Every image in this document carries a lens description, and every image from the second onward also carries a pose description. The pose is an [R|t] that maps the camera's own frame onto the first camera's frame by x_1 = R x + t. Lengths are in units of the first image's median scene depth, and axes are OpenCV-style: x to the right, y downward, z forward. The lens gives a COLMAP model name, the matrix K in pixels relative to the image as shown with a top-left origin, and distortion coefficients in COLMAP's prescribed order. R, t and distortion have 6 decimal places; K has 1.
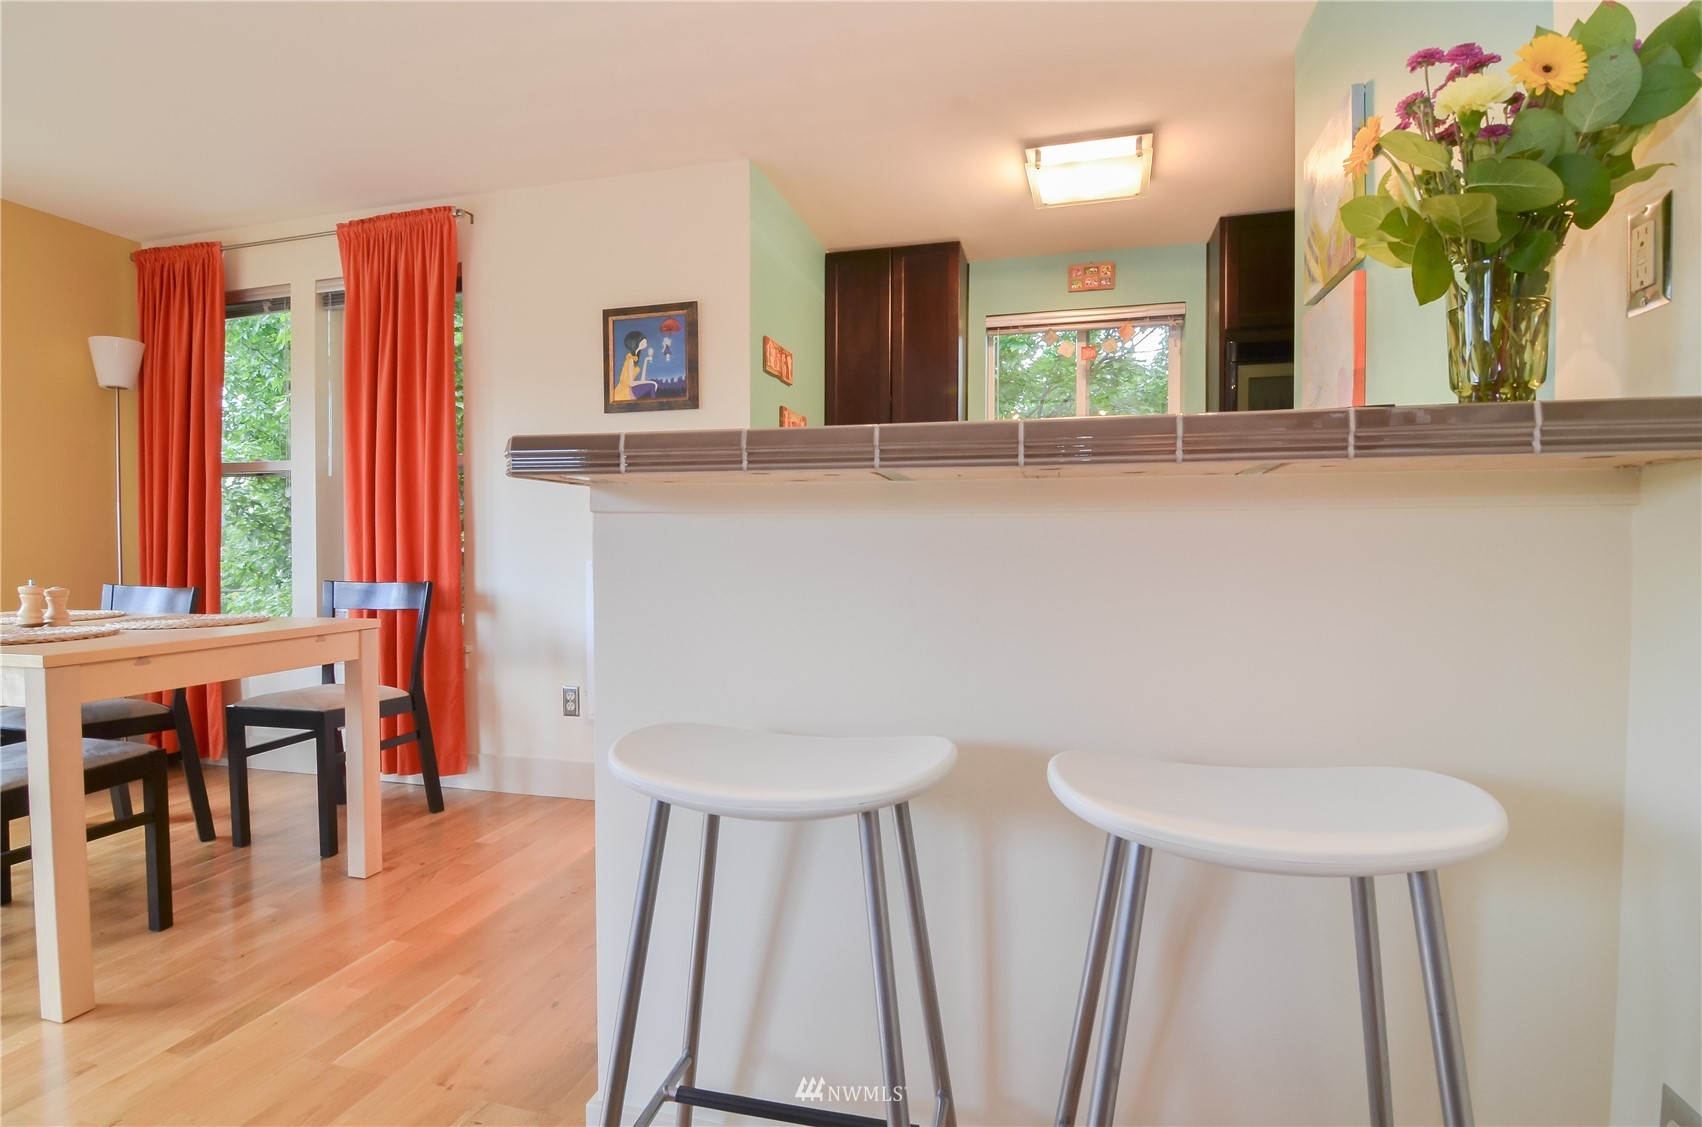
lens RADIAL K [[855.6, 0, 840.4], [0, 855.6, 558.8], [0, 0, 1]] dist [-0.035938, -0.001238]
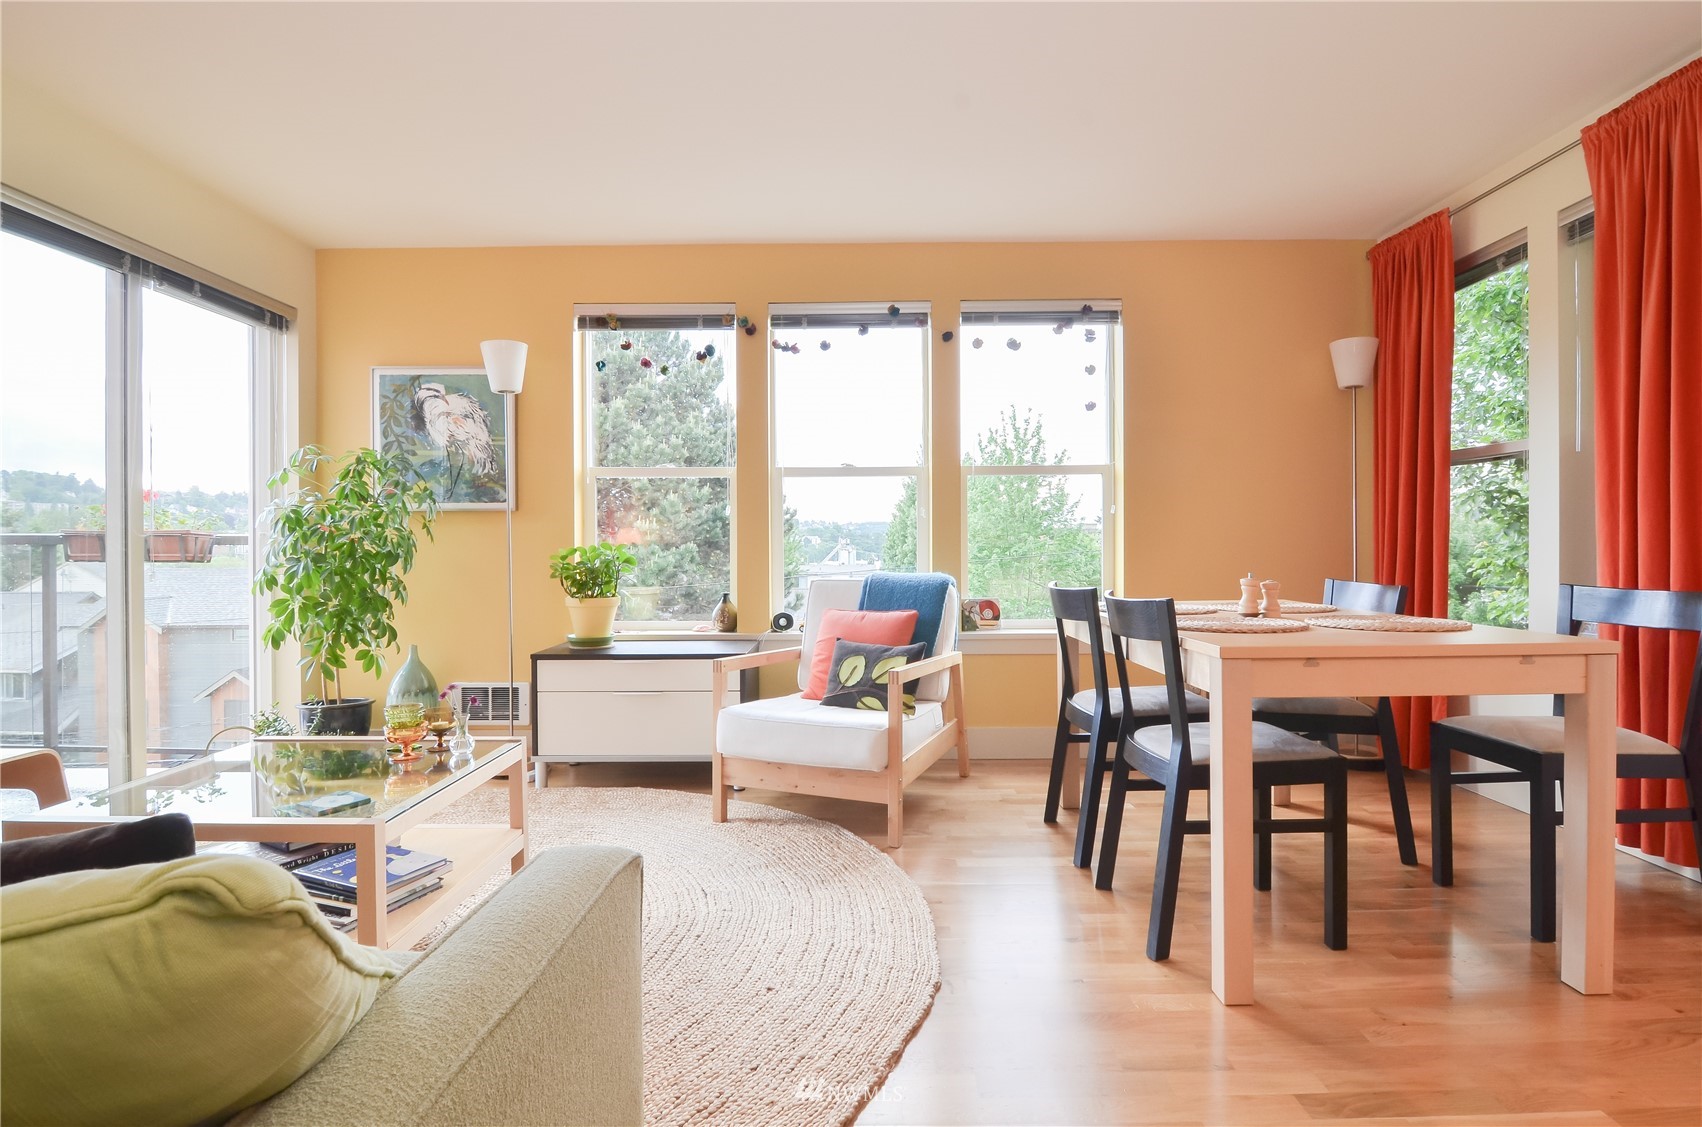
lens RADIAL K [[869.9, 0, 858.6], [0, 869.9, 546.9], [0, 0, 1]] dist [0.000924, -0.009503]
pose [[0.284946, 0.001146, -0.958543, -0.021216], [-0.009075, 0.999958, -0.001503, -0.001912], [0.958501, 0.009127, 0.284944, 0.143264]]
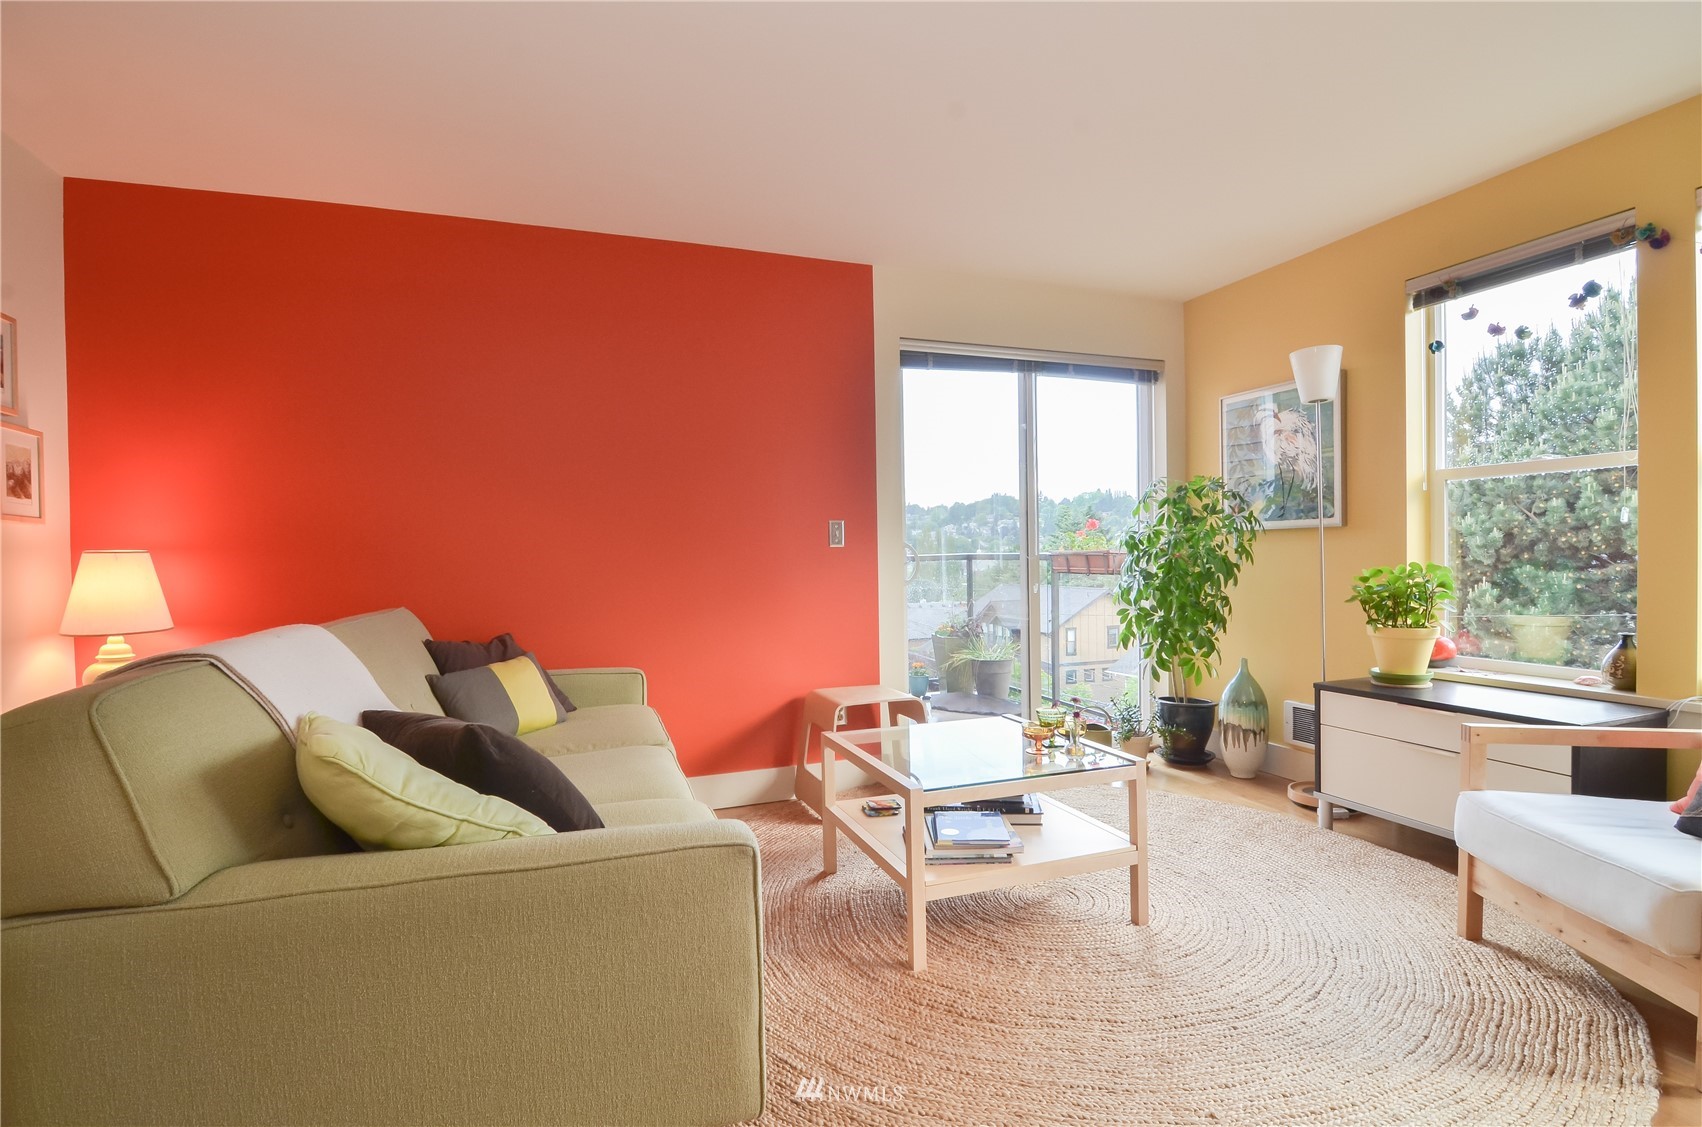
lens RADIAL K [[836.2, 0, 849.4], [0, 836.2, 570.7], [0, 0, 1]] dist [-0.001745, -0.010503]
pose [[-0.807204, 0.023687, -0.589797, -0.193558], [0.008300, 0.999551, 0.028784, -0.032553], [0.590214, 0.018339, -0.807038, 0.582454]]
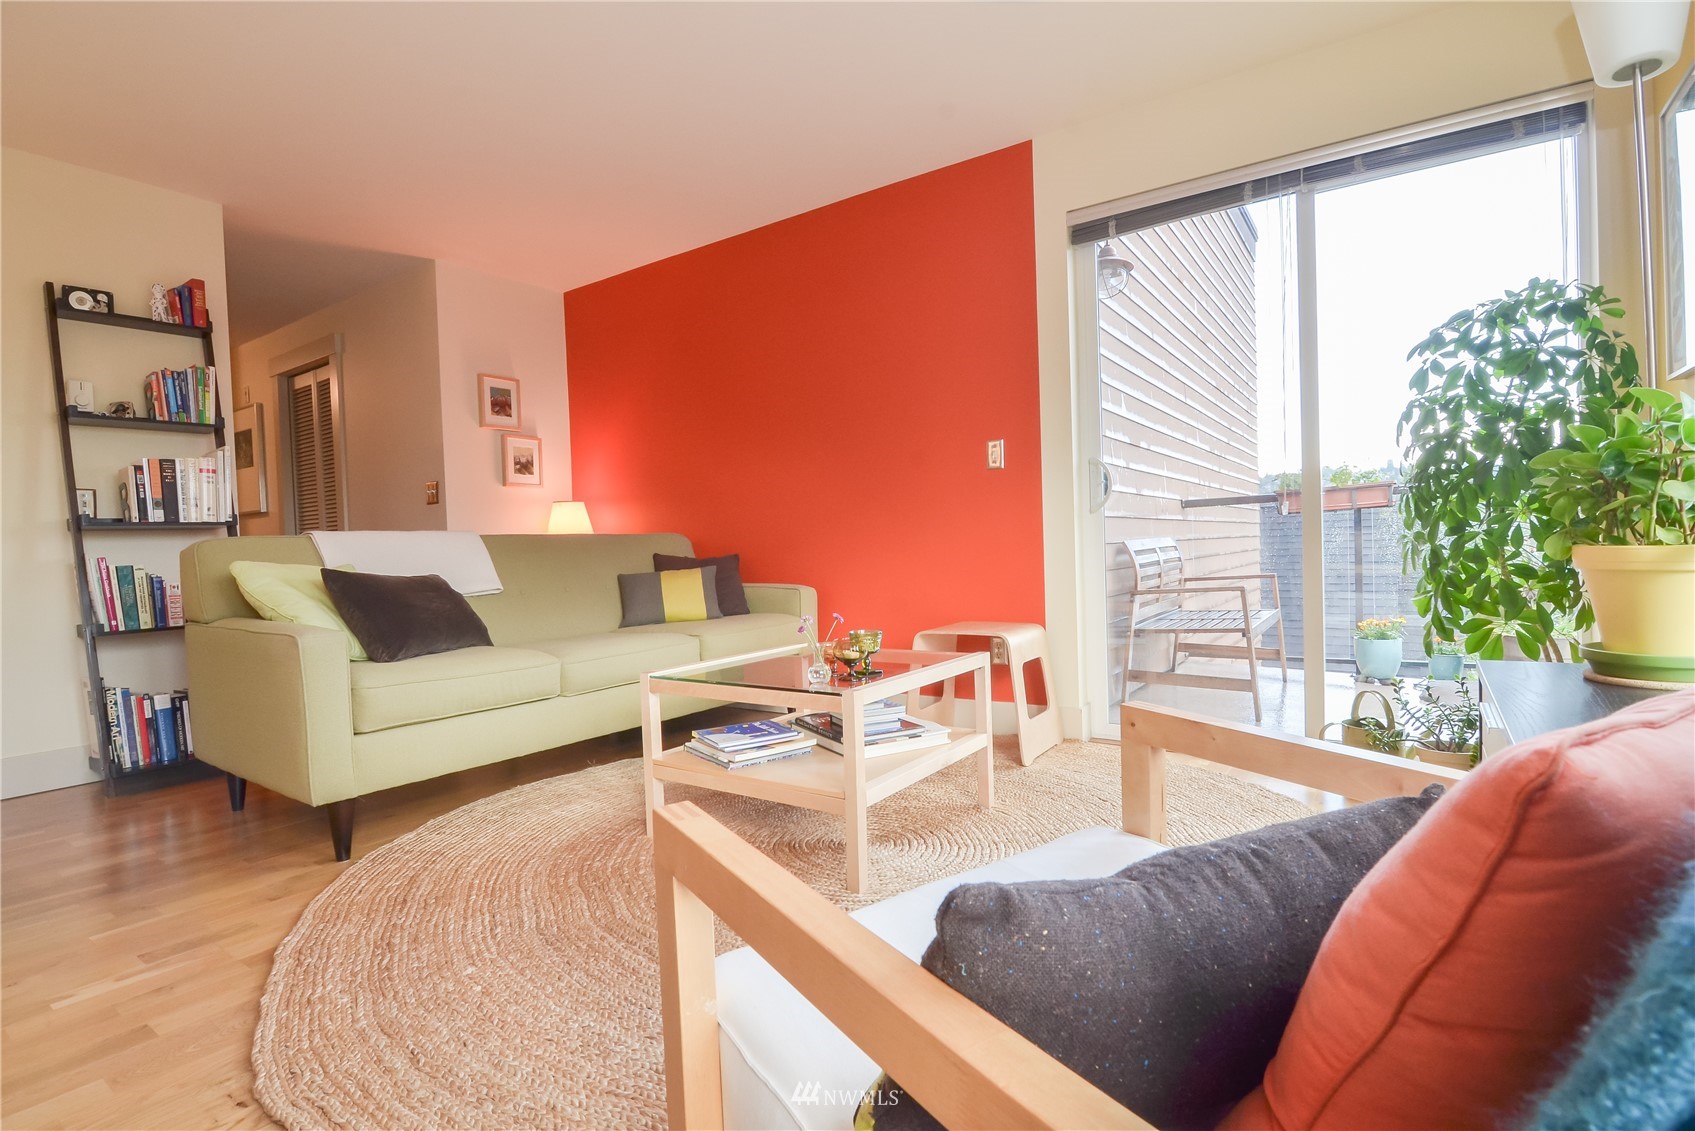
lens RADIAL K [[812.4, 0, 856.2], [0, 812.4, 590.6], [0, 0, 1]] dist [-0.034813, -0.001288]
pose [[-0.949759, 0.017752, 0.312479, -1.105336], [0.039684, 0.997163, 0.063965, 0.060289], [-0.310457, 0.073152, -0.947769, 0.694468]]
